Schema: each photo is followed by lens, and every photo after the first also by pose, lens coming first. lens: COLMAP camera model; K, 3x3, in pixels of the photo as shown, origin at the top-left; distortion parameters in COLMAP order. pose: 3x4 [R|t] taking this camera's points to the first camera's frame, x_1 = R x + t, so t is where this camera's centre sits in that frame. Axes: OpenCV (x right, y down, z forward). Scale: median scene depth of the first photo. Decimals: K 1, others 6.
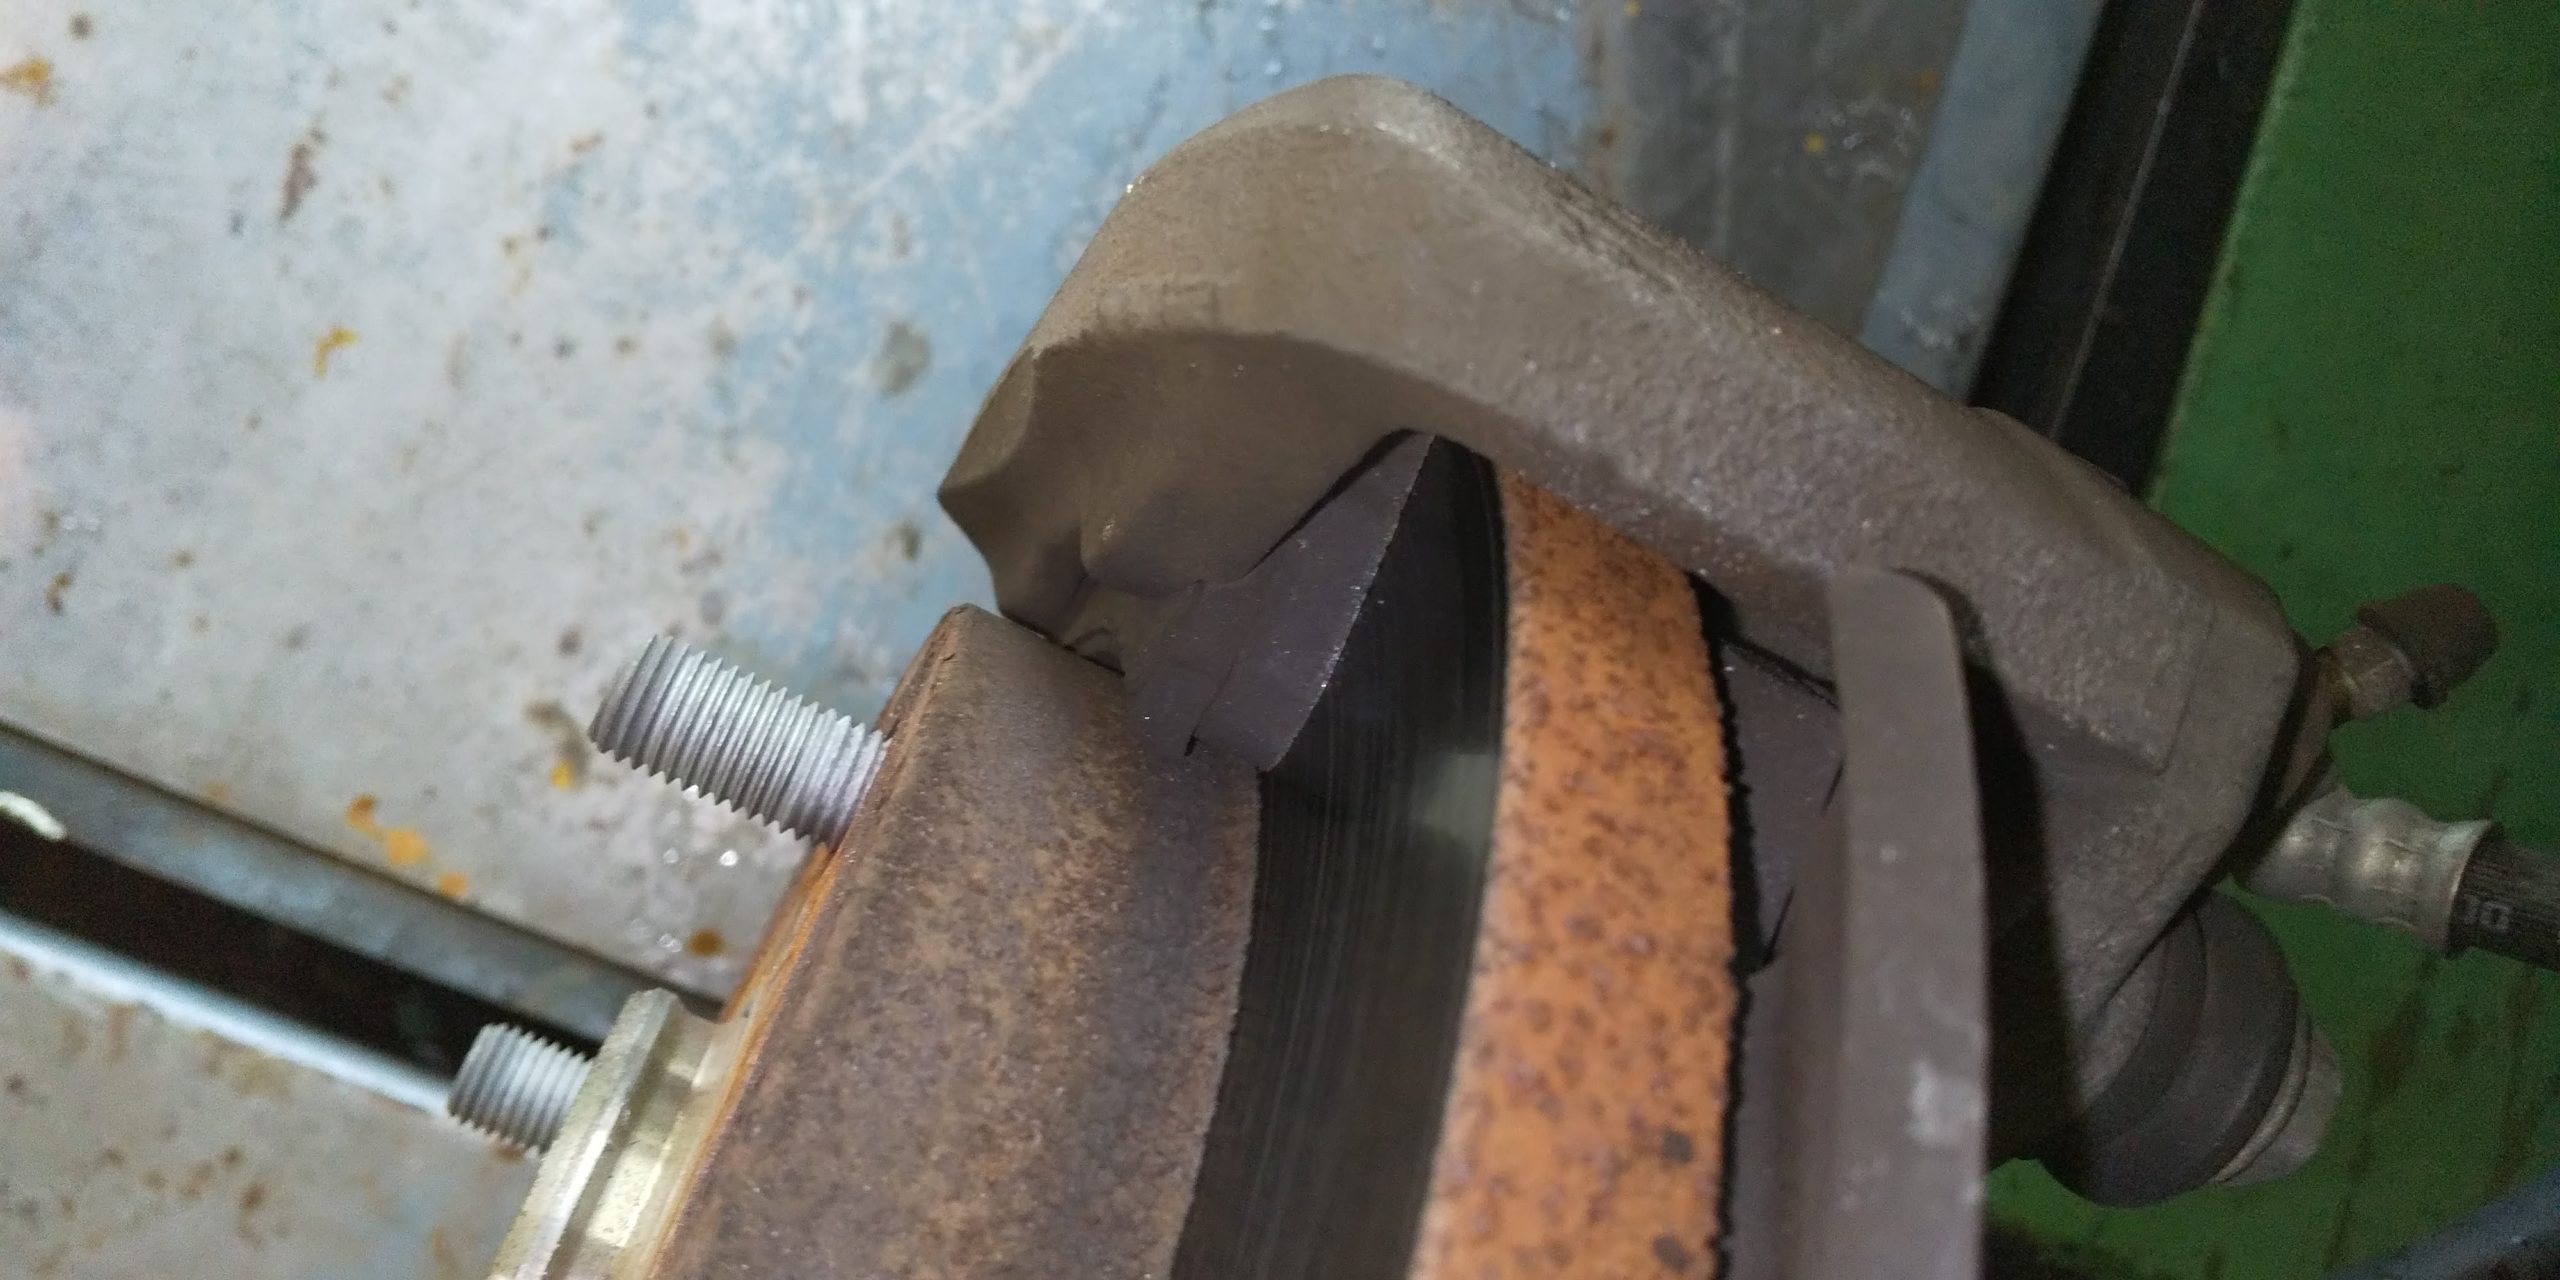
lens RADIAL K [[1872.1, 0, 1301.8], [0, 1872.1, 654.5], [0, 0, 1]] dist [0.080003, -0.145198]
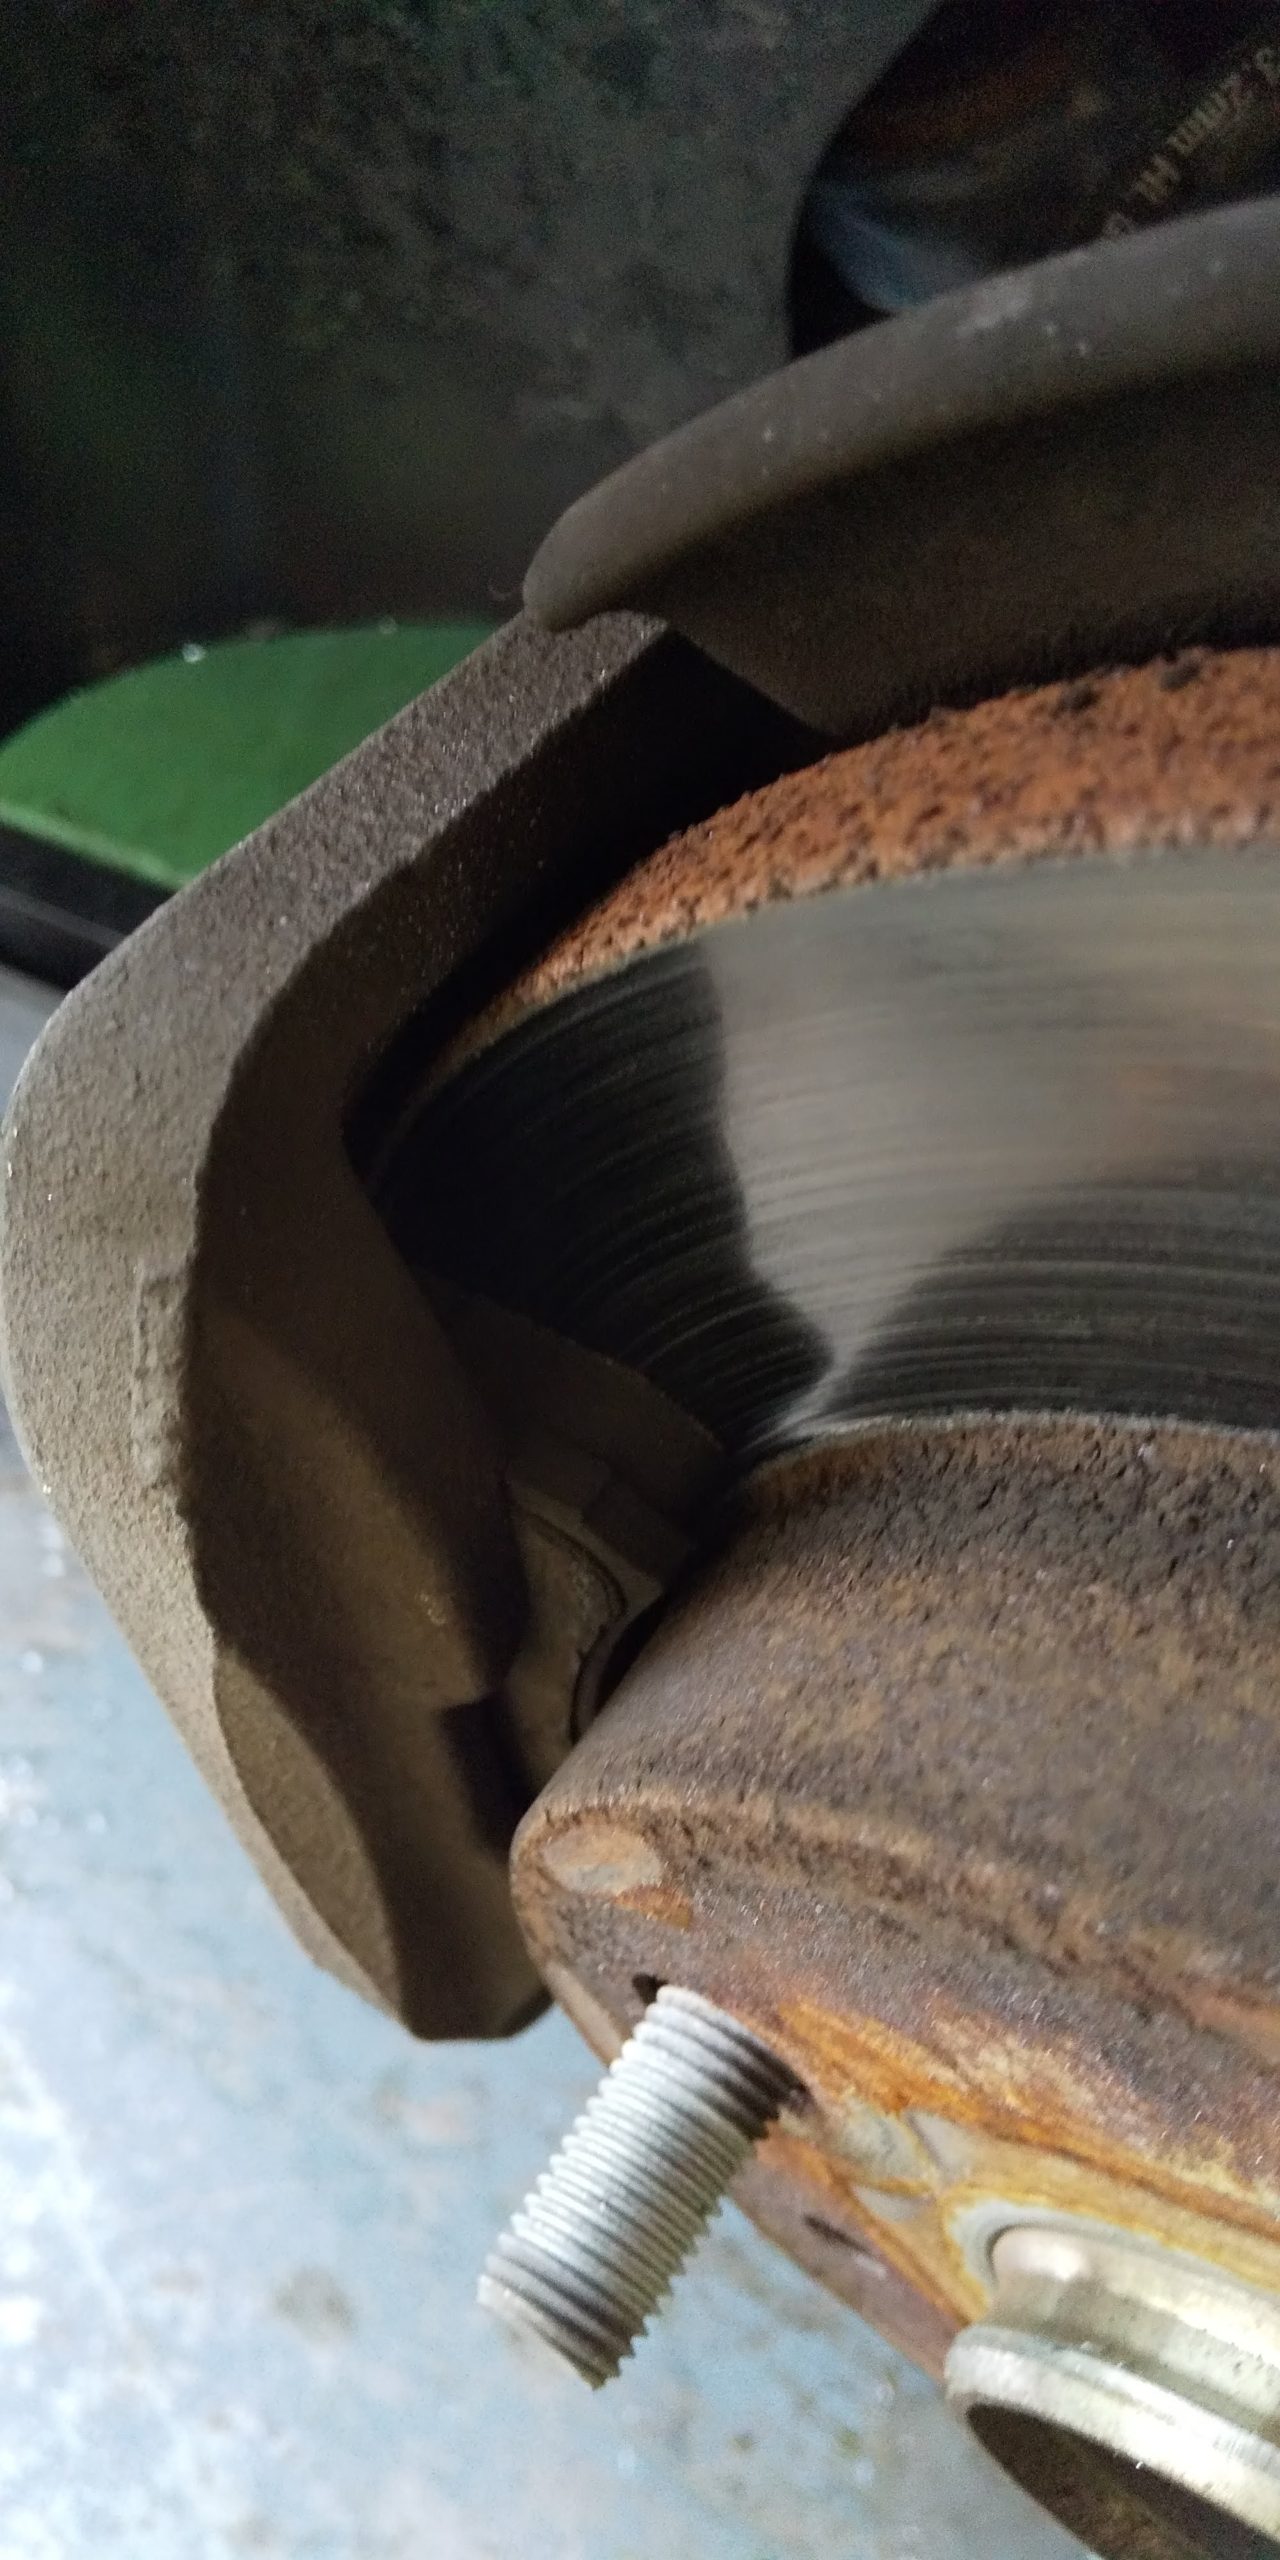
lens RADIAL K [[1896.7, 0, 640.0], [0, 1896.7, 1280.0], [0, 0, 1]] dist [0.025550, -0.053471]
pose [[0.133883, -0.924147, 0.357809, -0.243062], [0.989367, 0.103943, -0.101731, 0.094751], [0.056823, 0.367625, 0.928237, 0.122555]]
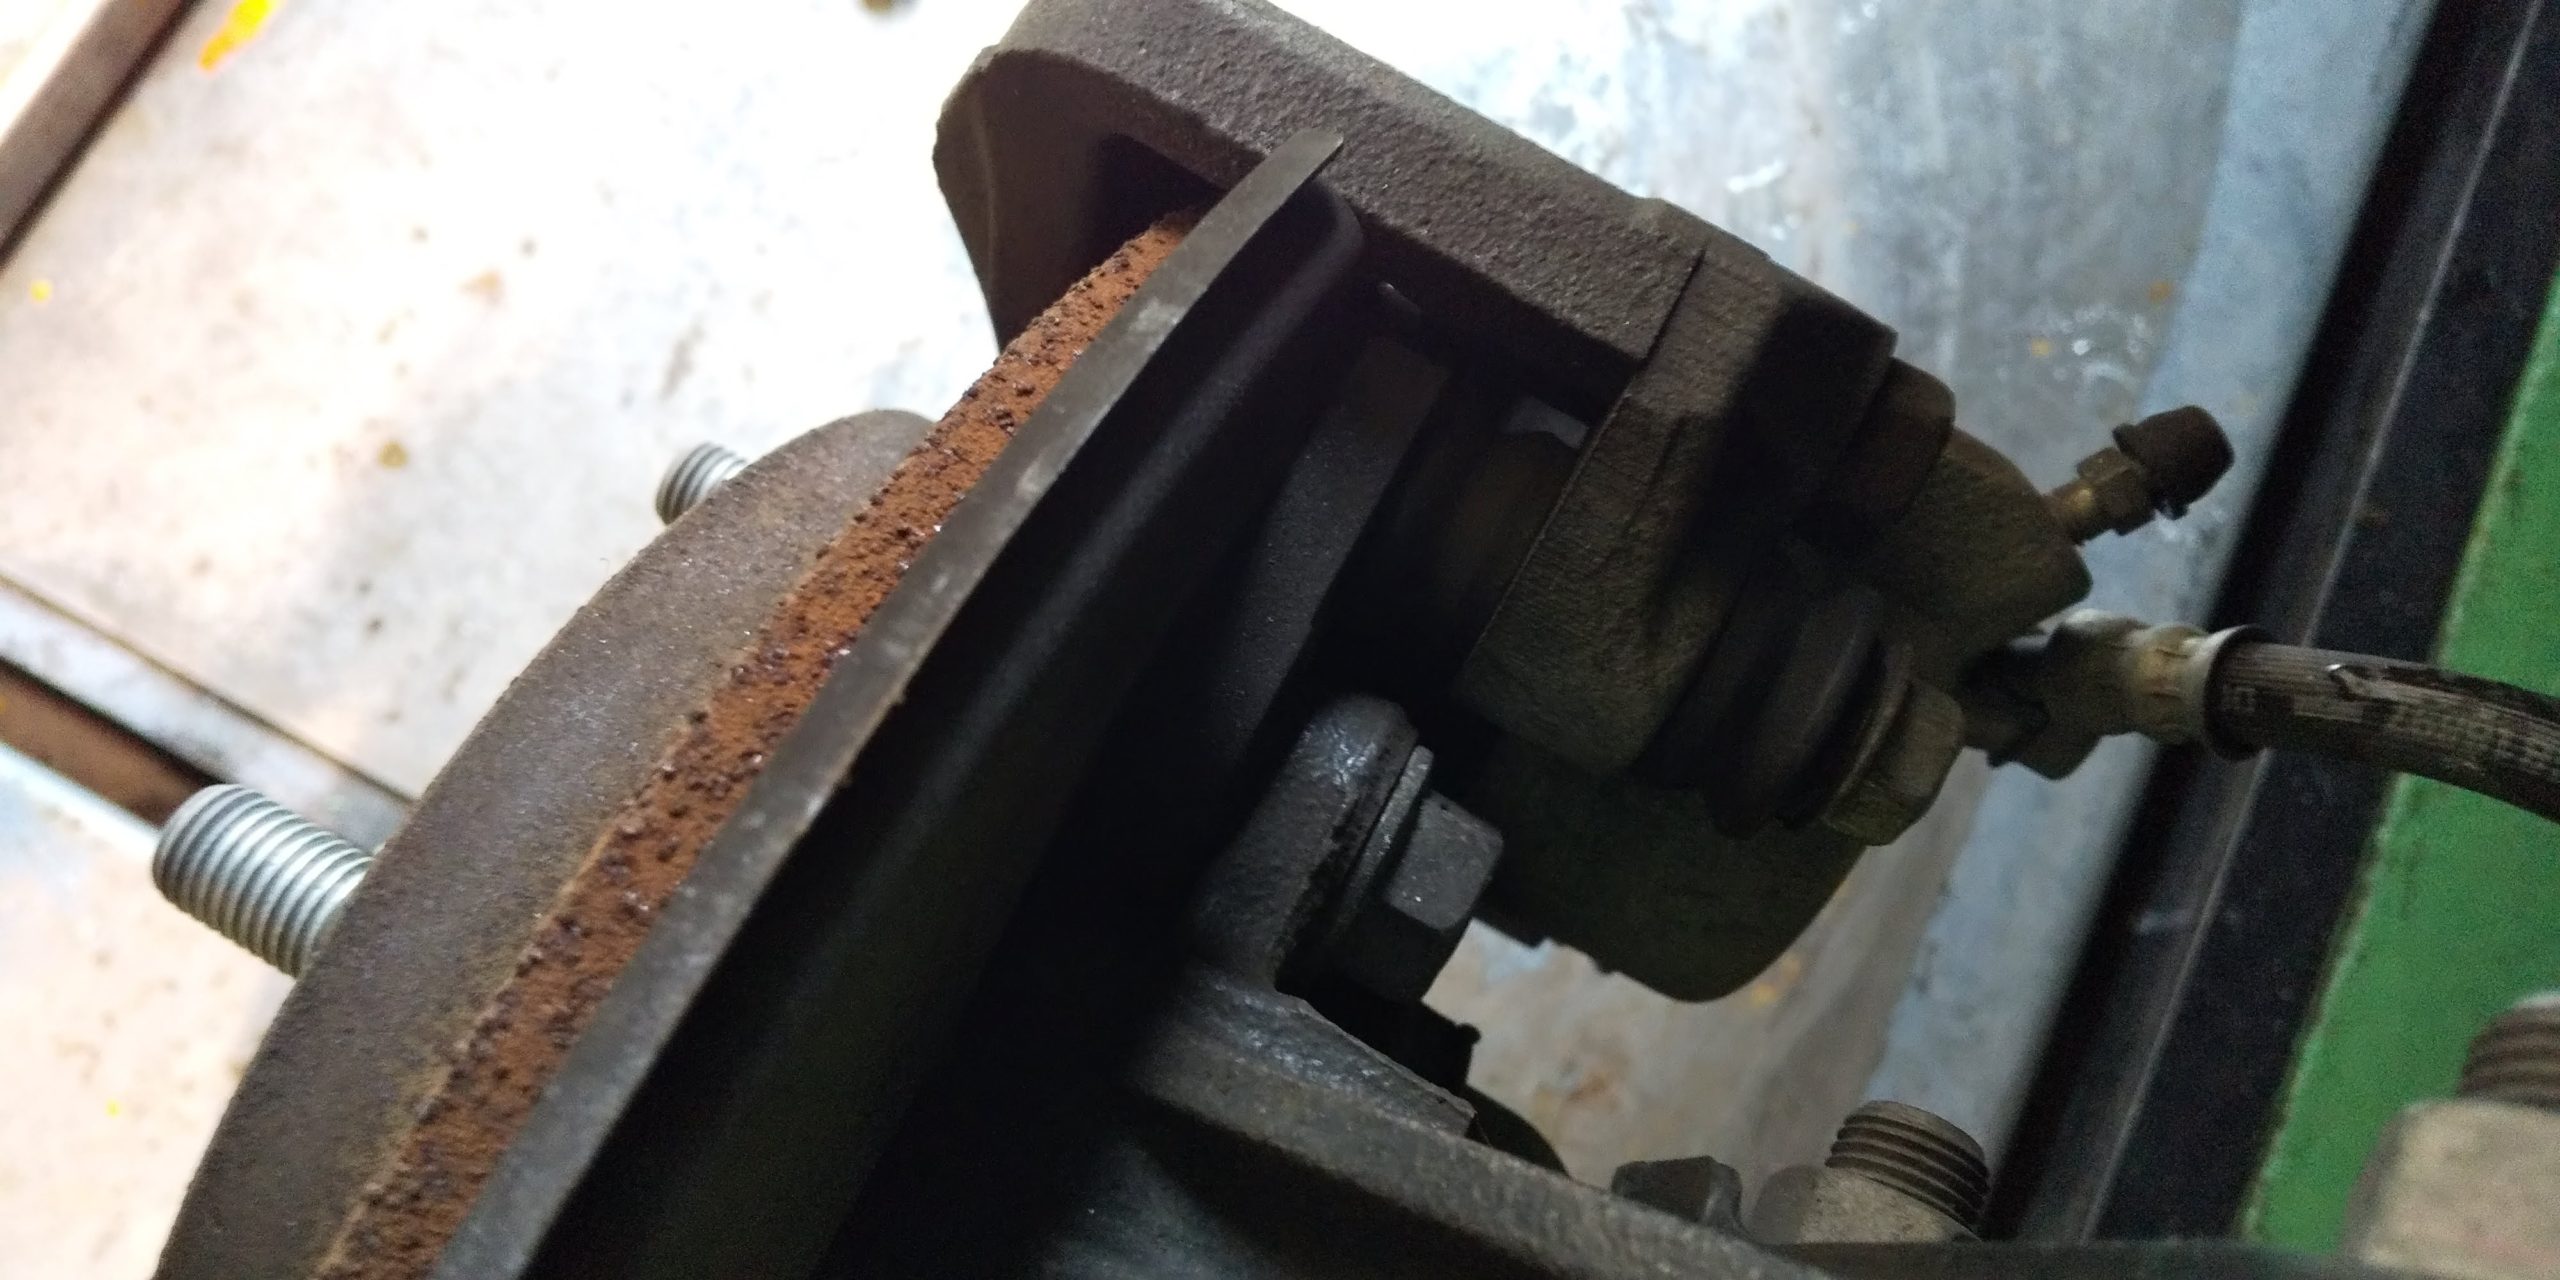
lens RADIAL K [[1896.7, 0, 1280.0], [0, 1896.7, 640.0], [0, 0, 1]] dist [0.025550, -0.053471]
pose [[0.974932, 0.015913, -0.221933, 0.363023], [-0.057617, 0.981472, -0.182737, 0.358631], [0.214913, 0.190943, 0.957786, -0.186864]]
